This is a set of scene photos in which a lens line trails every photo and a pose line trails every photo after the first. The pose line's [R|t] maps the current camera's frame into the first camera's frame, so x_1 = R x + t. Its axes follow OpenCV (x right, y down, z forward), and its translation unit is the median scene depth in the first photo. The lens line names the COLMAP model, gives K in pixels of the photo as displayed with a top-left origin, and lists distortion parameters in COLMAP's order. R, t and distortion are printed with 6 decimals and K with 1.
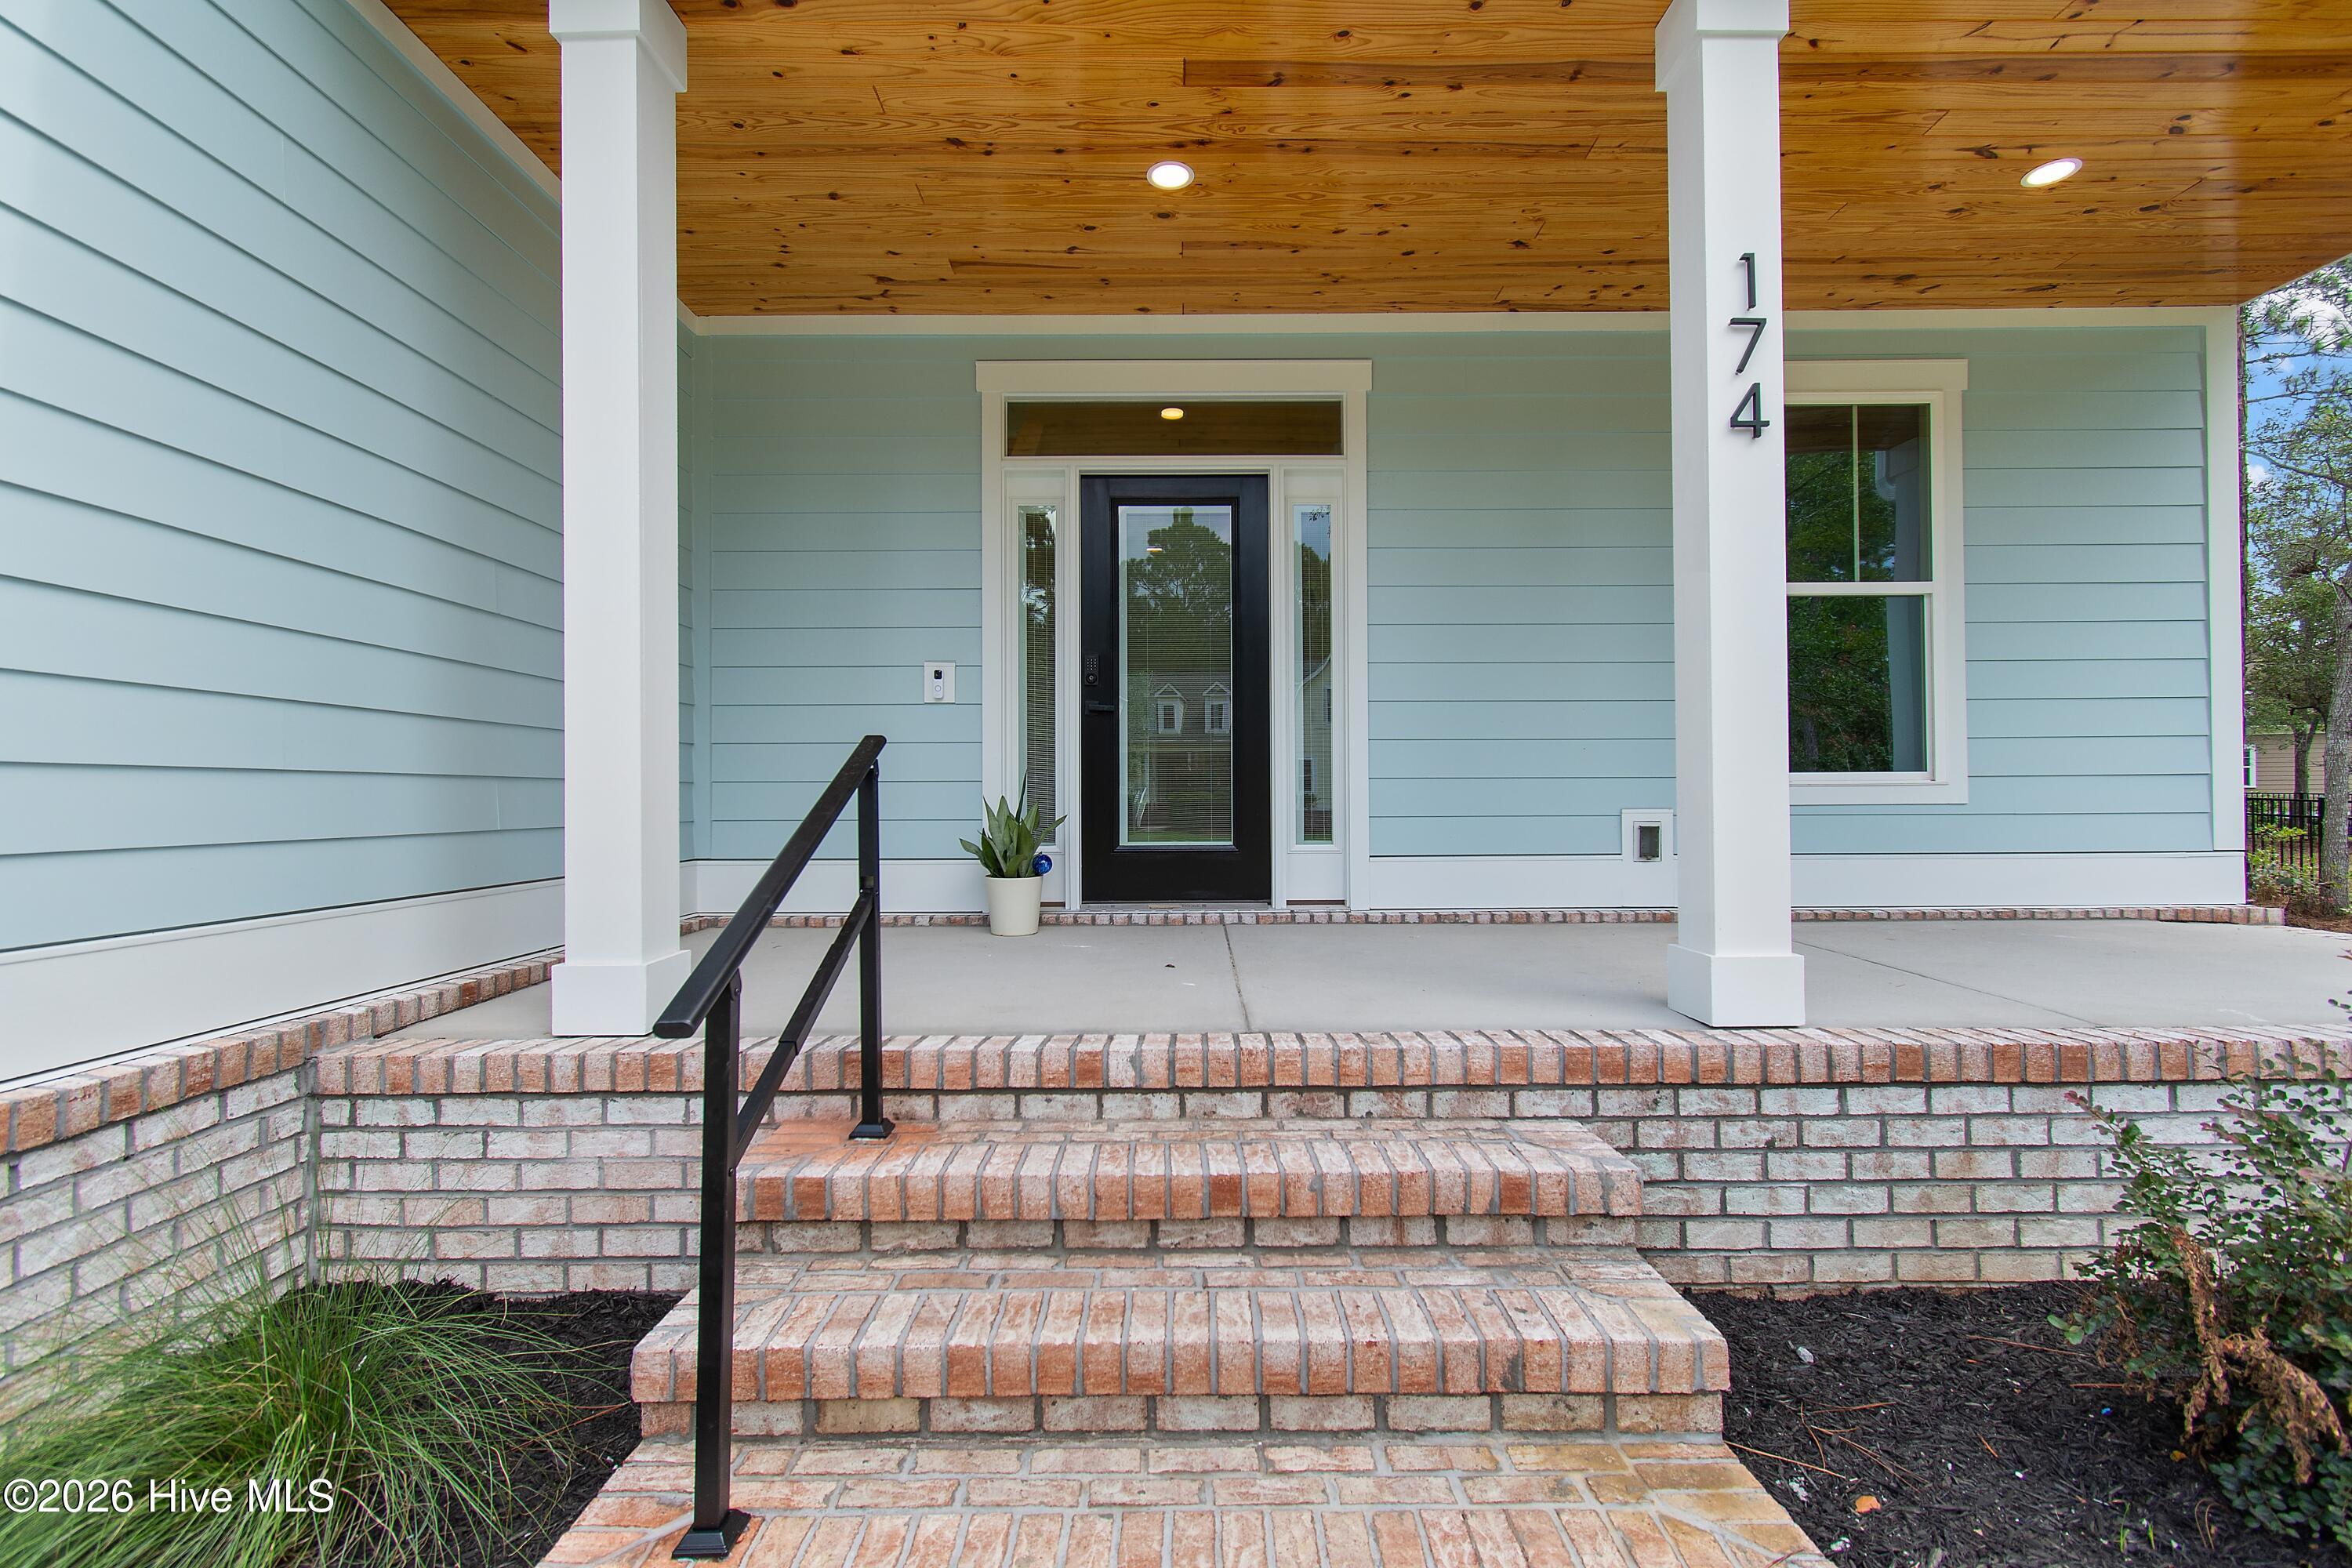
lens RADIAL K [[1030.9, 0, 1187.2], [0, 1030.9, 783.4], [0, 0, 1]] dist [0.001475, -0.000243]
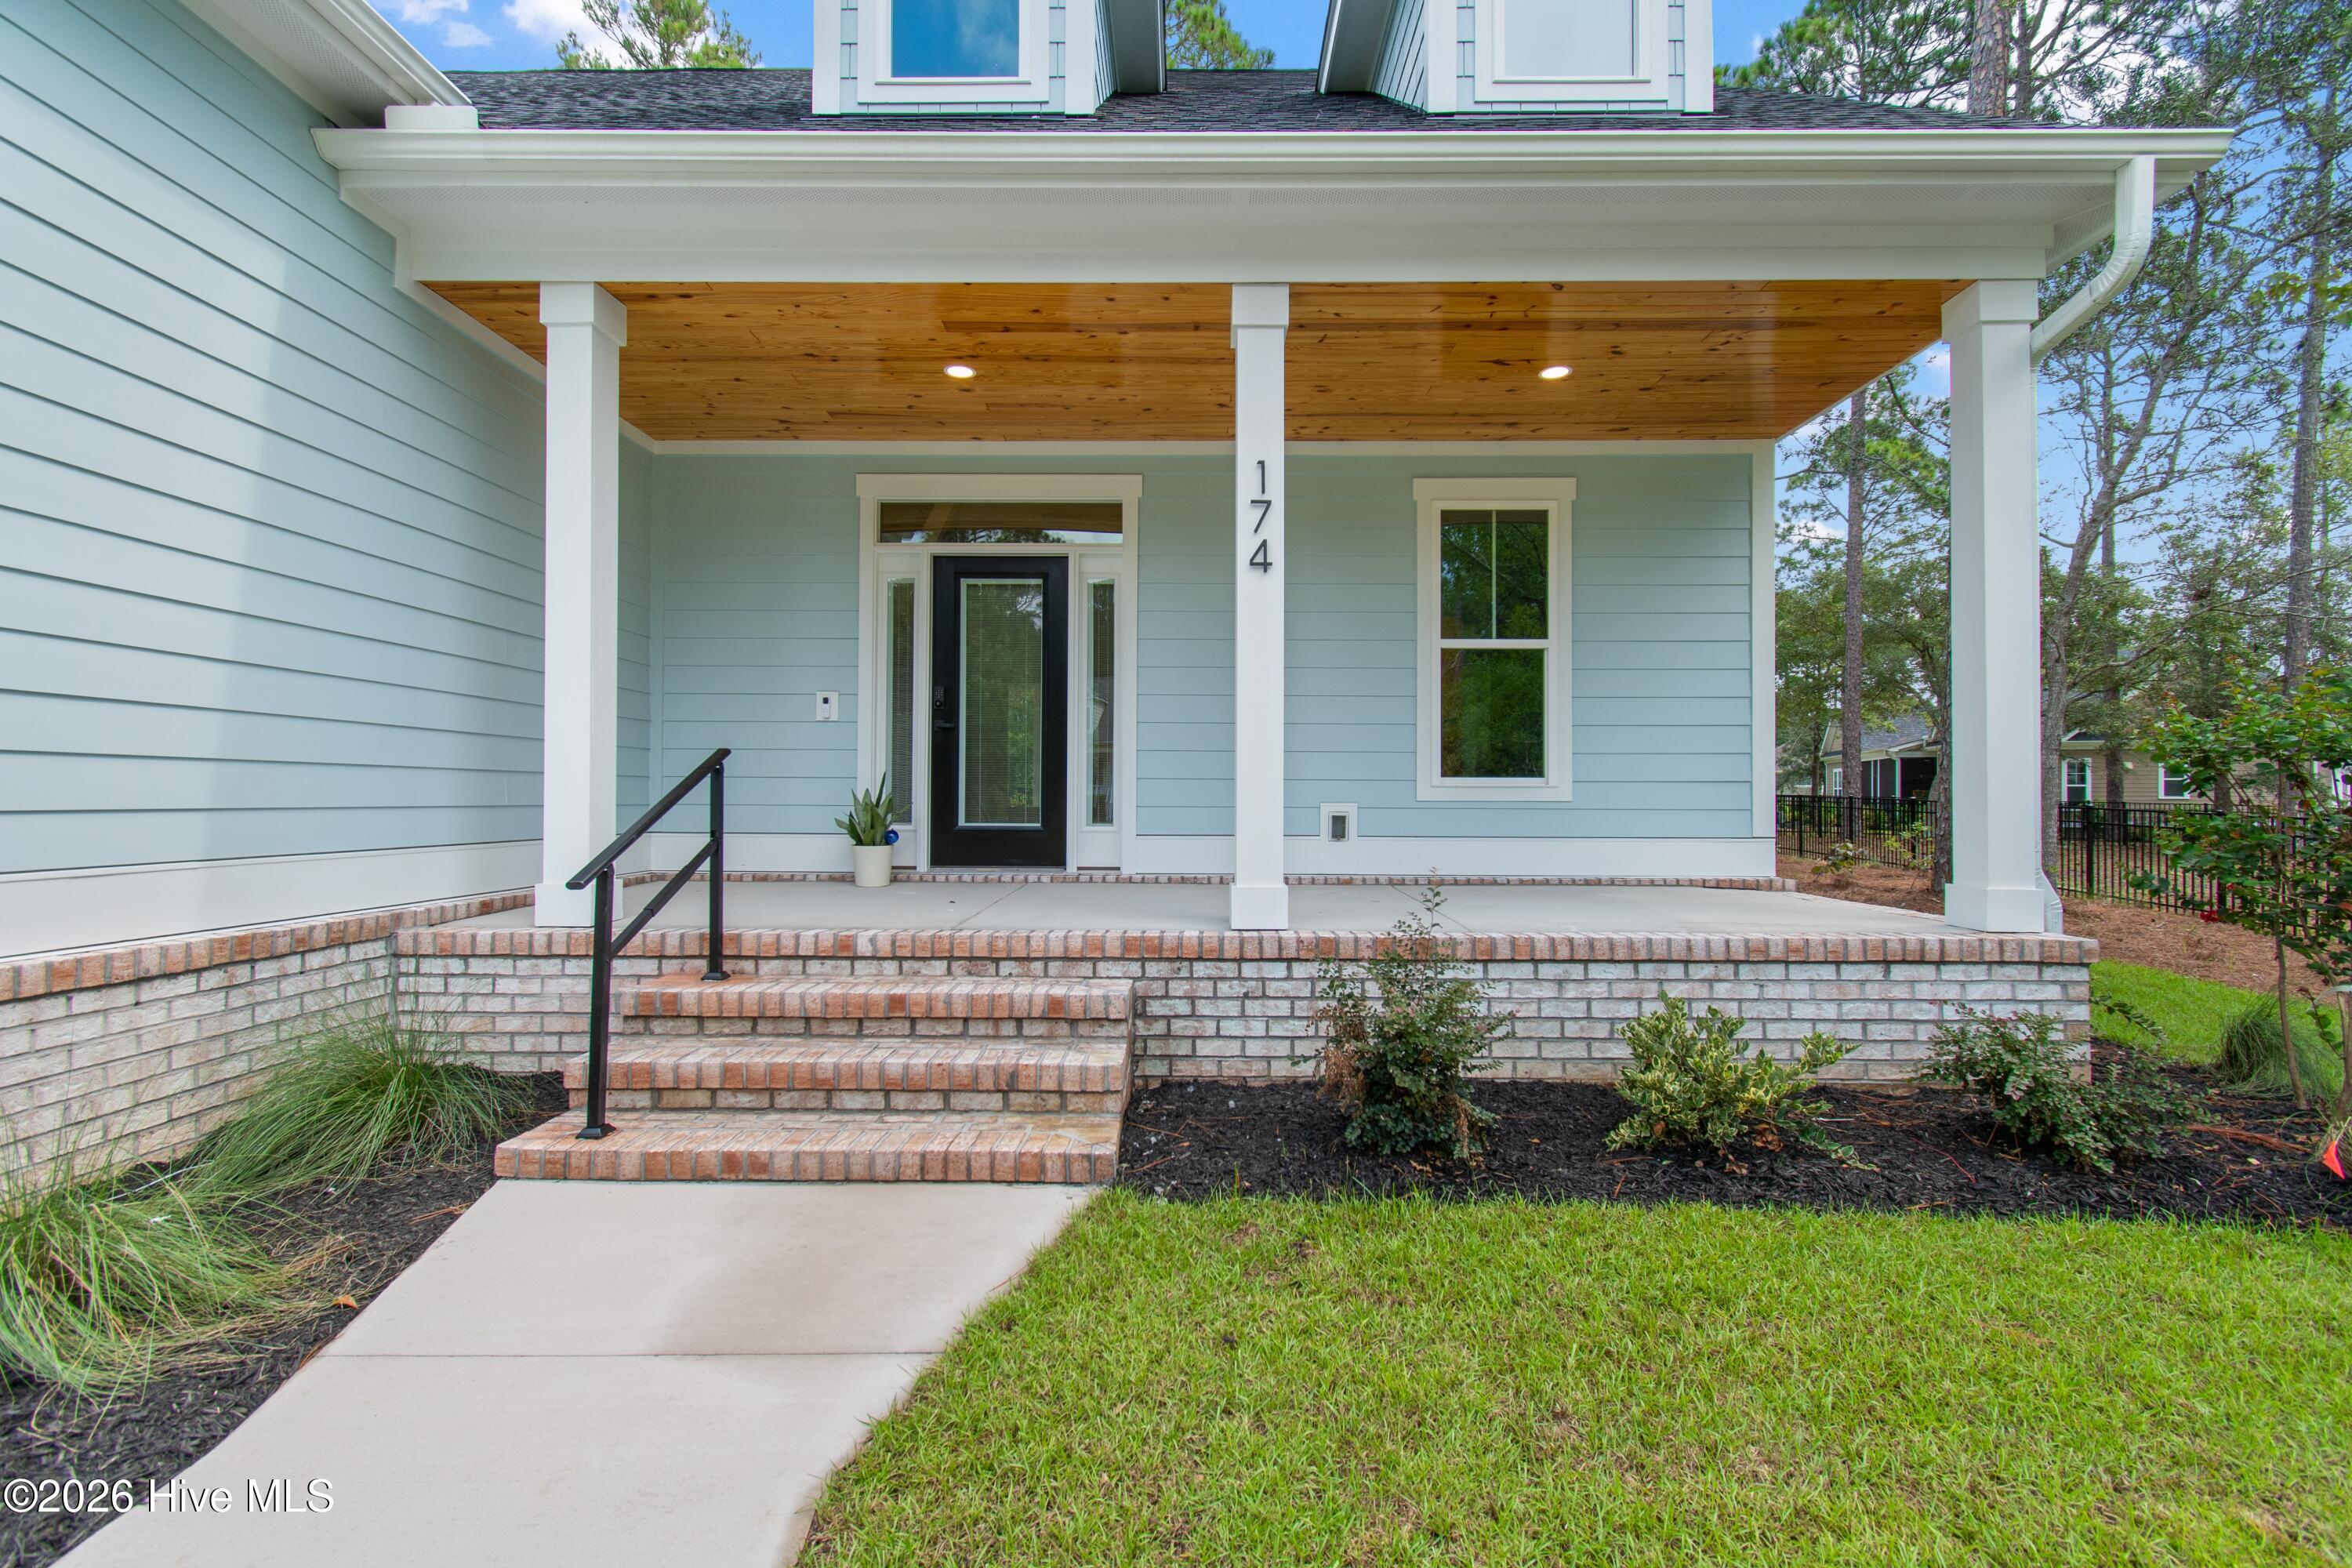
lens RADIAL K [[1004.8, 0, 1176.0], [0, 1004.8, 784.0], [0, 0, 1]] dist [0.001483, 0.000296]
pose [[0.999884, 0.010013, -0.011498, 0.466689], [-0.010026, 0.999949, -0.001090, 0.006433], [0.011486, 0.001205, 0.999933, -0.655221]]
